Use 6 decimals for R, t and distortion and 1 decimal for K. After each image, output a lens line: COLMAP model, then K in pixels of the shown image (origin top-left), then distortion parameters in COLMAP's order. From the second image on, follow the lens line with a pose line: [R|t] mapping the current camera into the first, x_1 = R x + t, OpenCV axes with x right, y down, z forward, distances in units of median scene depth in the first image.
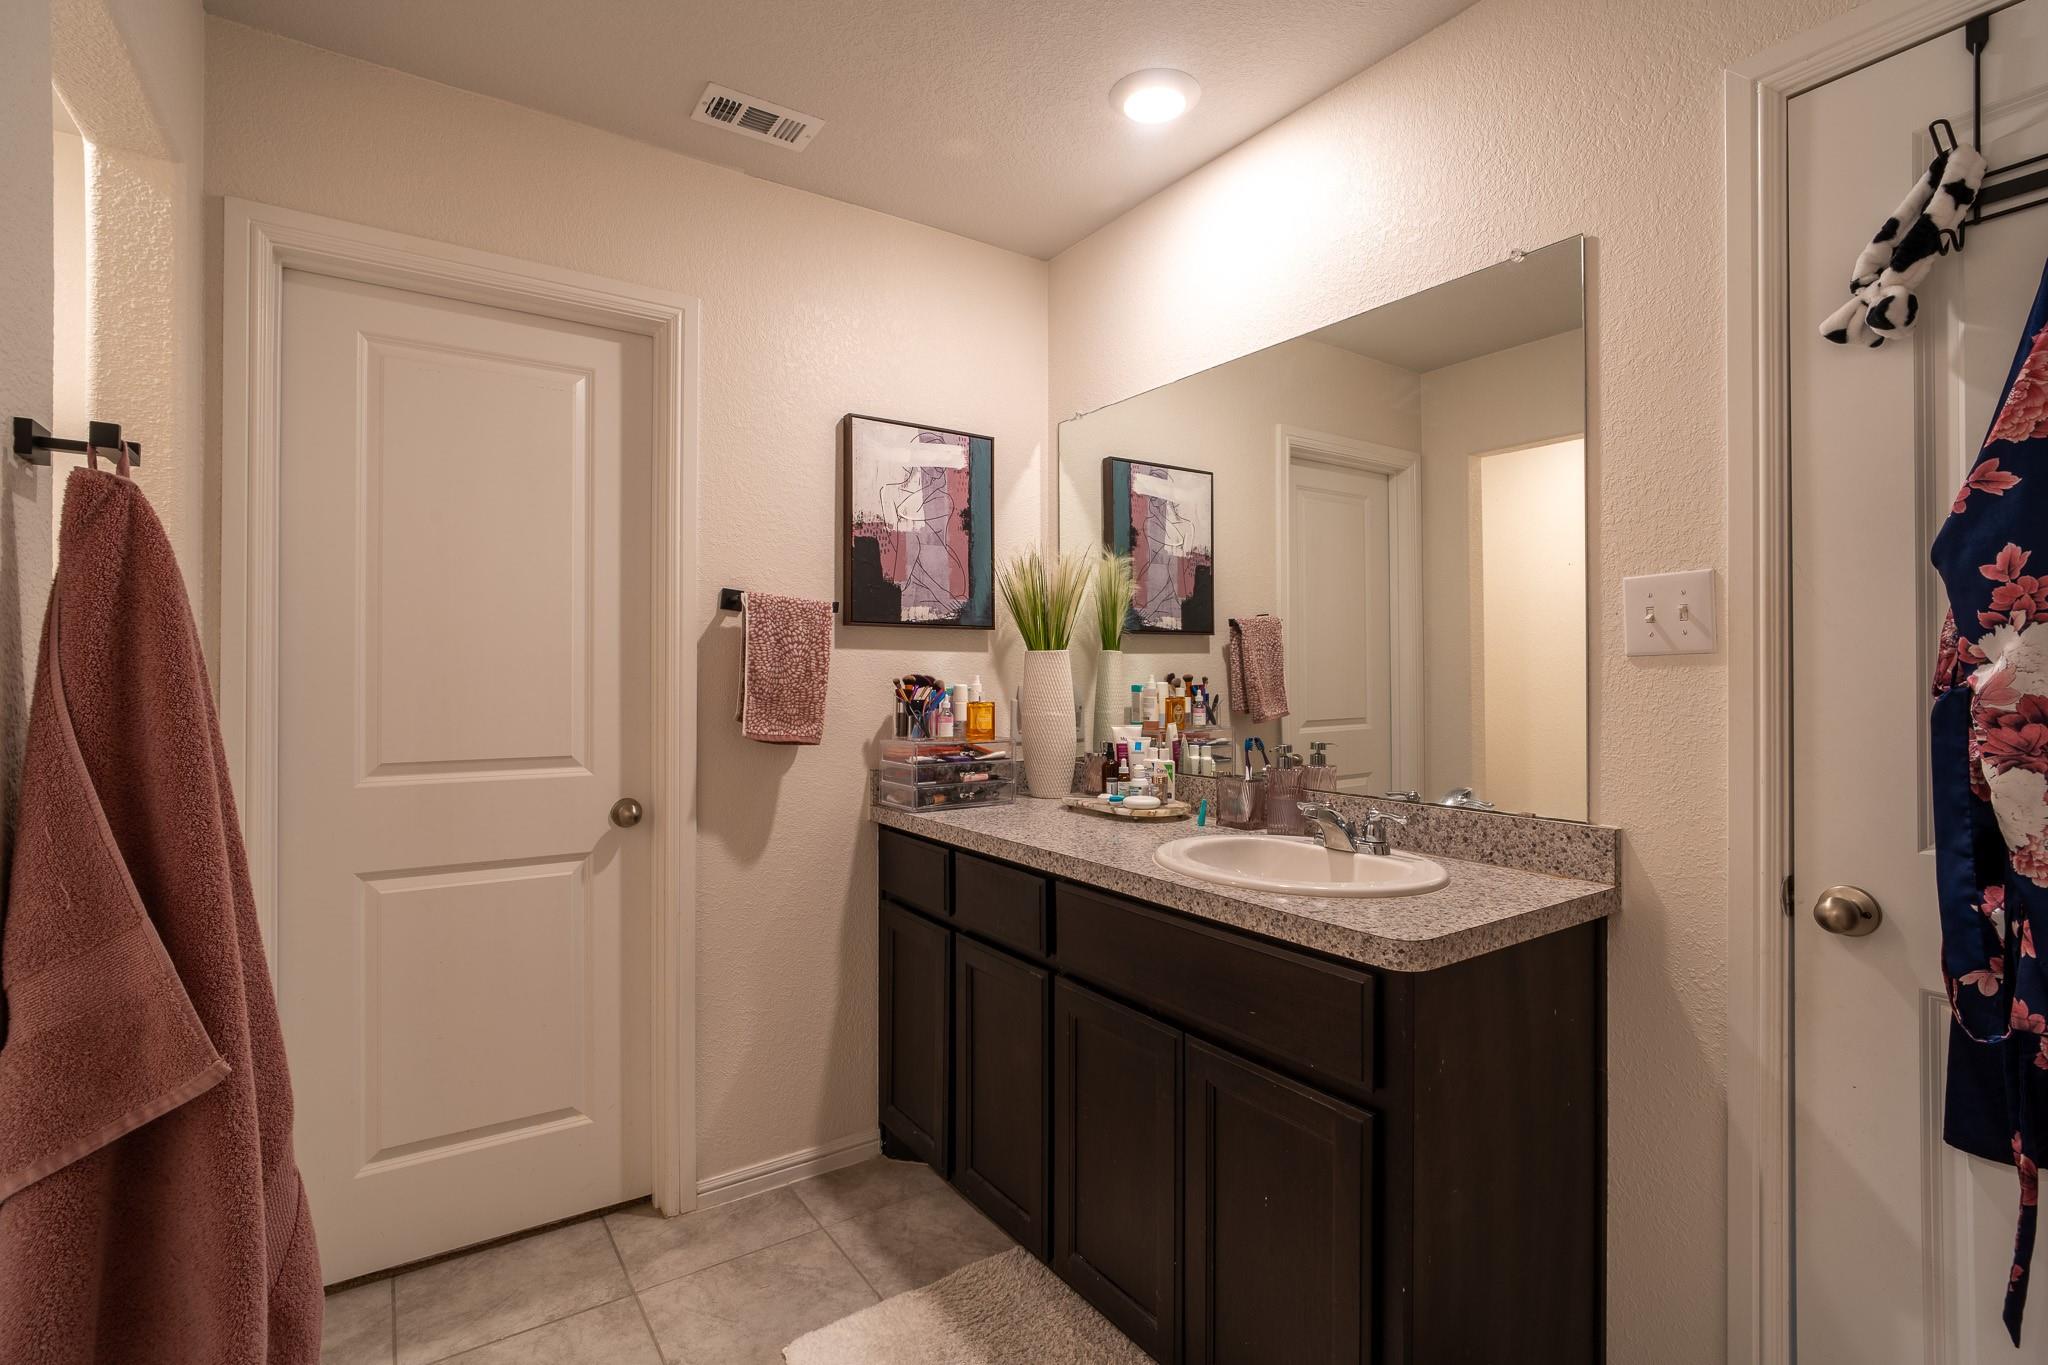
lens RADIAL K [[974.5, 0, 1023.2], [0, 974.5, 677.1], [0, 0, 1]] dist [-0.011445, 0.002393]
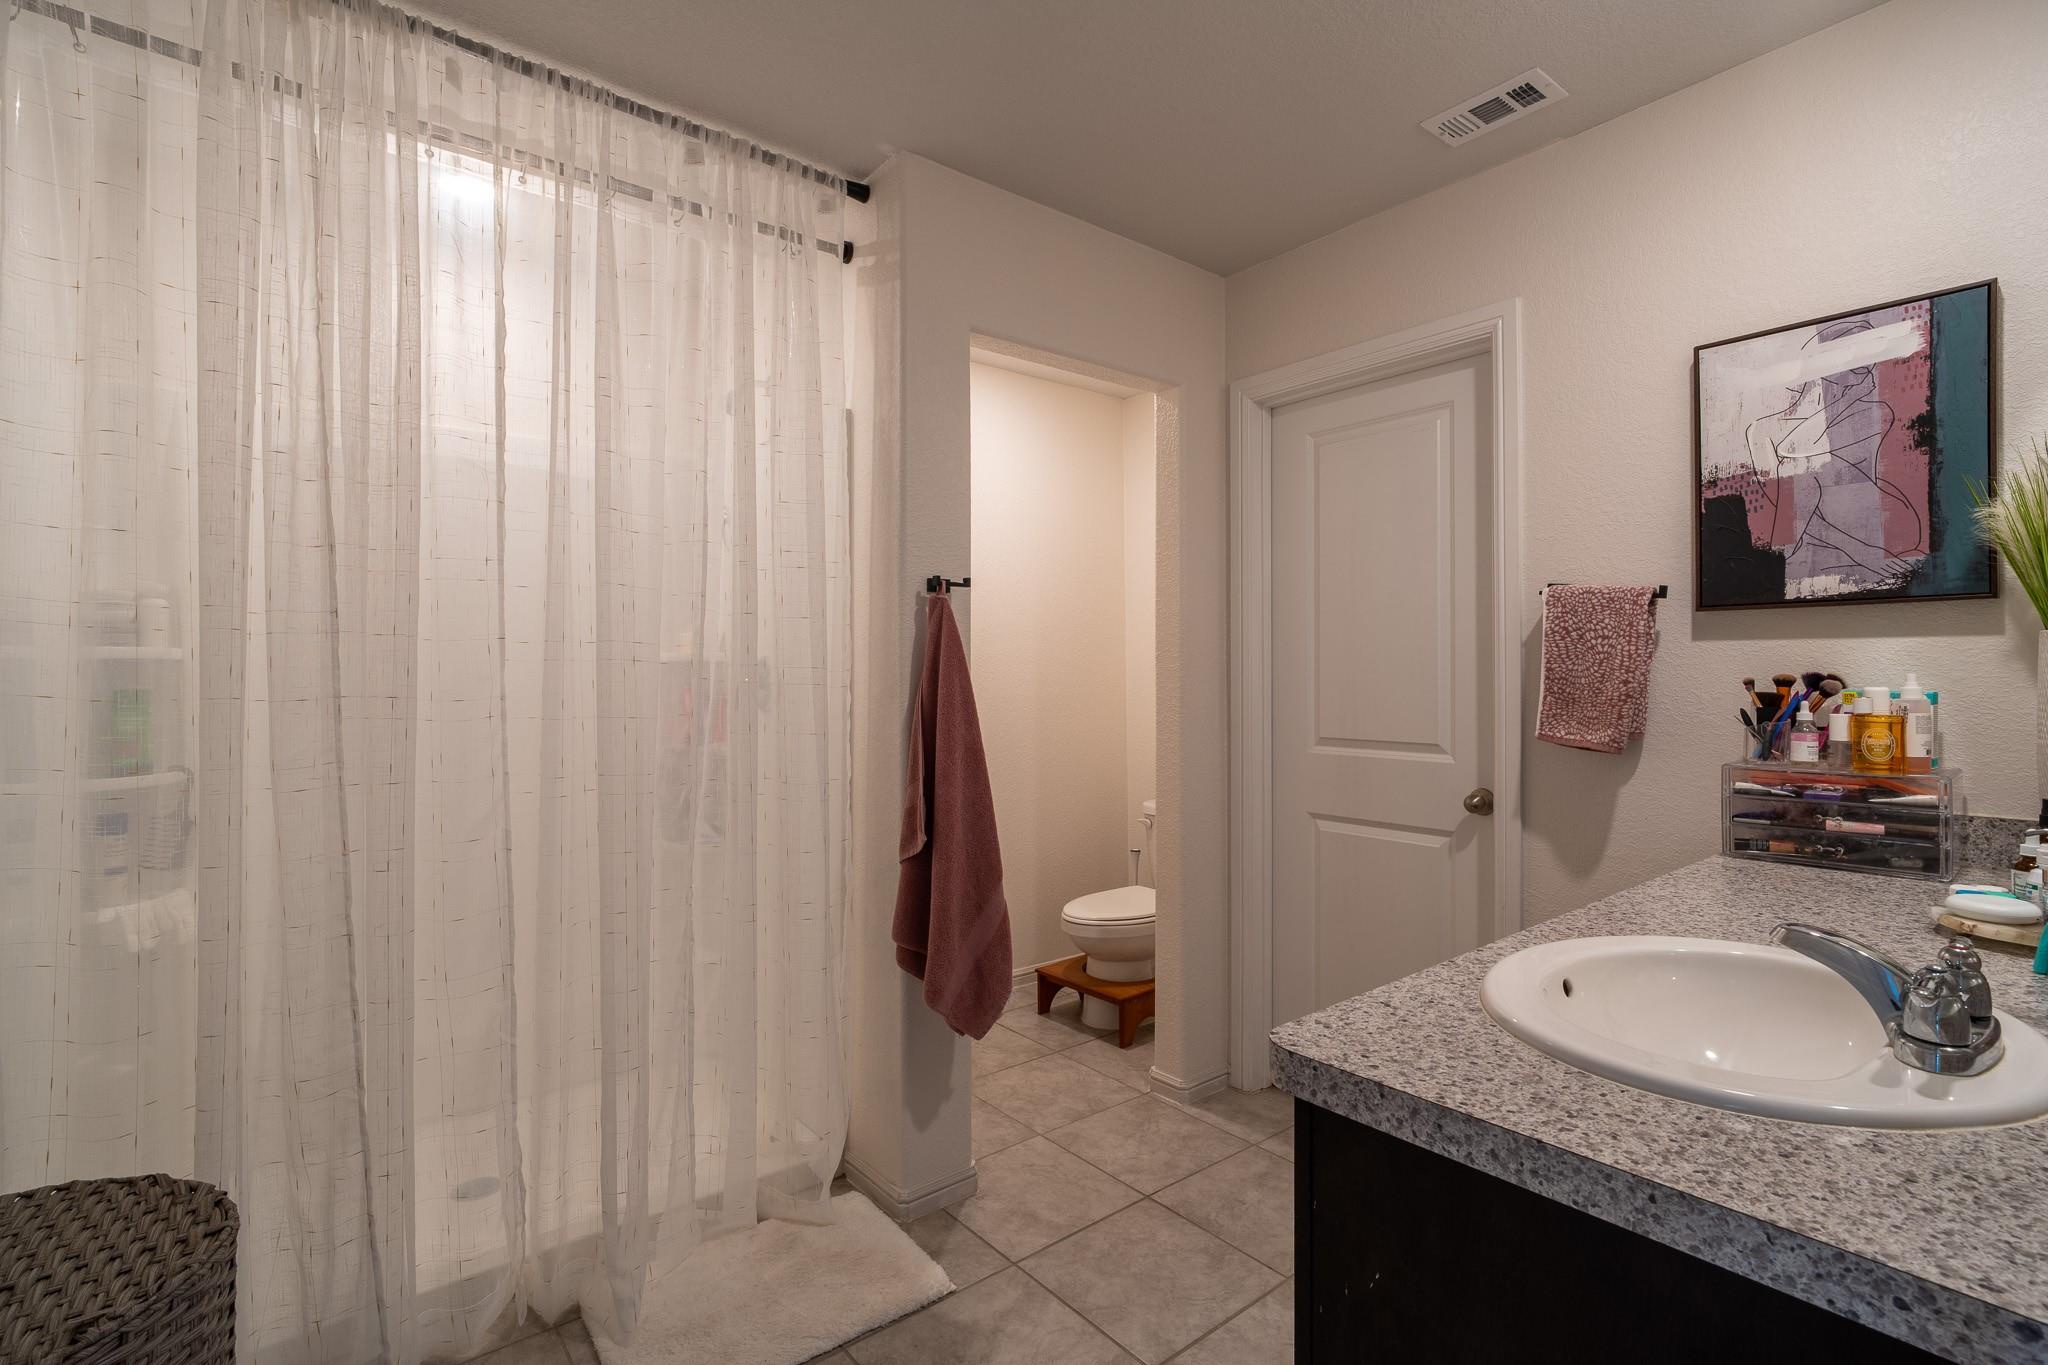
lens RADIAL K [[974.5, 0, 1022.5], [0, 974.5, 680.6], [0, 0, 1]] dist [-0.011445, 0.002393]
pose [[0.057626, 0.009037, -0.998297, 0.567782], [0.005653, 0.999940, 0.009378, -0.006596], [0.998322, -0.006184, 0.057572, 0.384853]]
